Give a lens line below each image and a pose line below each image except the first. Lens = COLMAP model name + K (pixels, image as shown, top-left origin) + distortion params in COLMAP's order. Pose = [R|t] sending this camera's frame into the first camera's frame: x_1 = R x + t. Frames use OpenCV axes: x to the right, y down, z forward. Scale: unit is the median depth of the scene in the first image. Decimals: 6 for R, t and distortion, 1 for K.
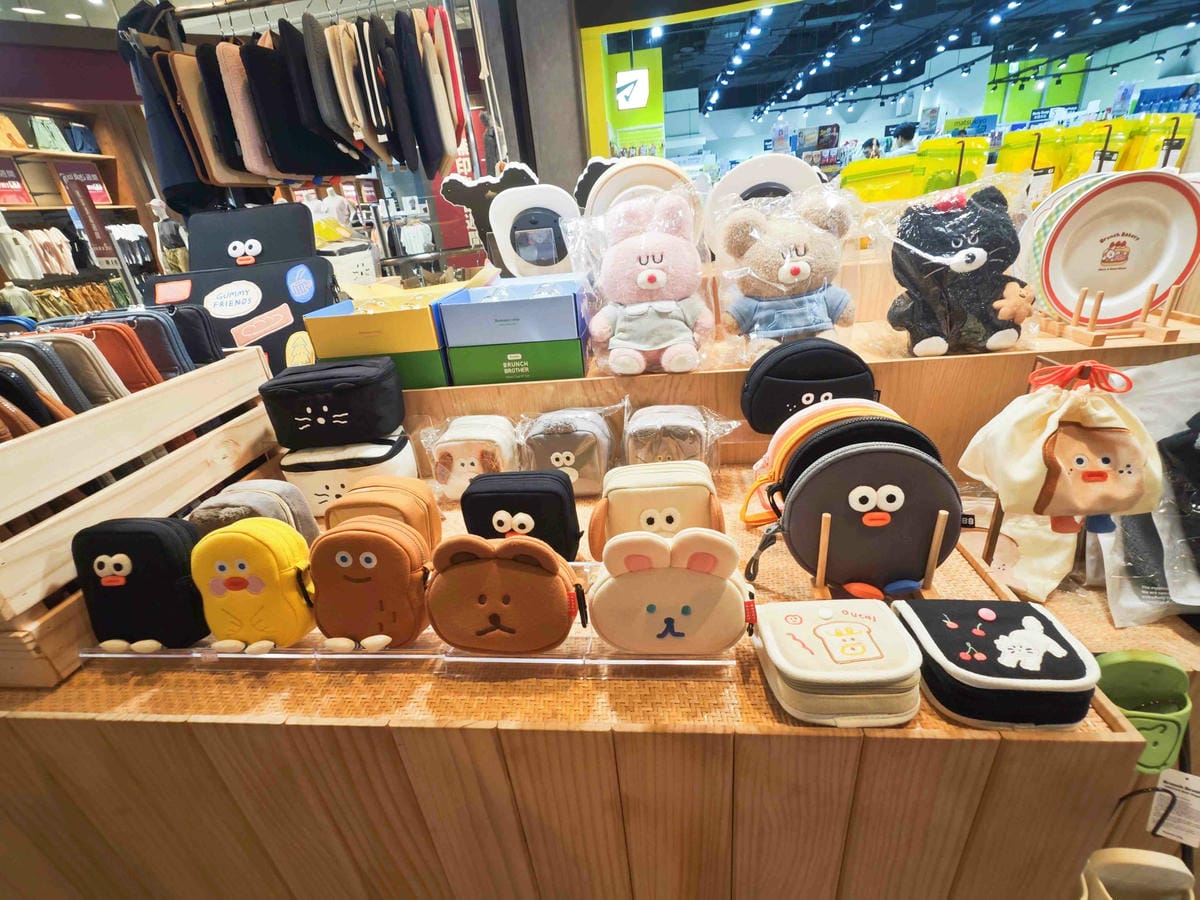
lens RADIAL K [[528.9, 0, 598.8], [0, 528.9, 448.8], [0, 0, 1]] dist [0.004863, 0.000421]
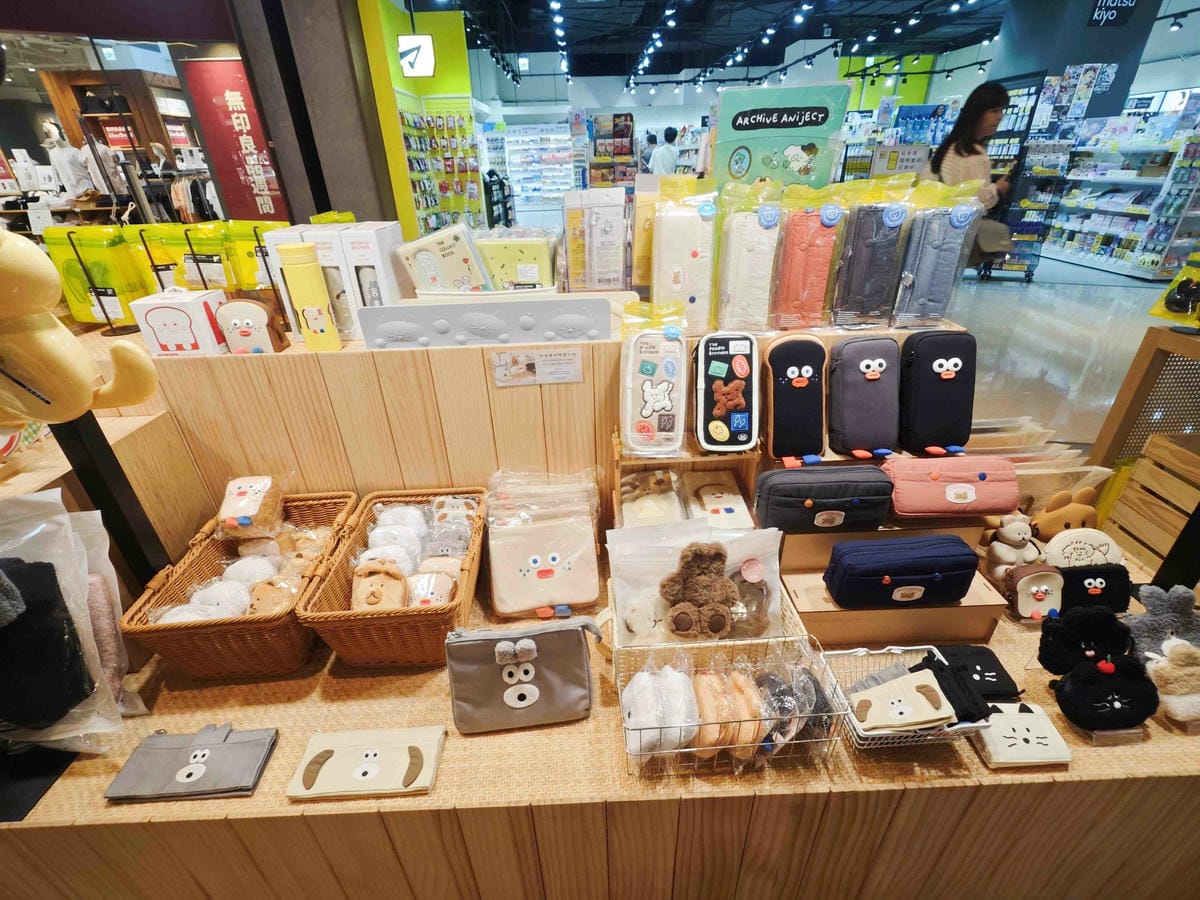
lens RADIAL K [[528.9, 0, 601.6], [0, 528.9, 450.3], [0, 0, 1]] dist [0.004863, 0.000421]
pose [[0.991242, 0.001519, 0.132047, 0.158222], [-0.010203, 0.997826, 0.065110, -0.025798], [-0.131661, -0.065887, 0.989103, -0.013089]]
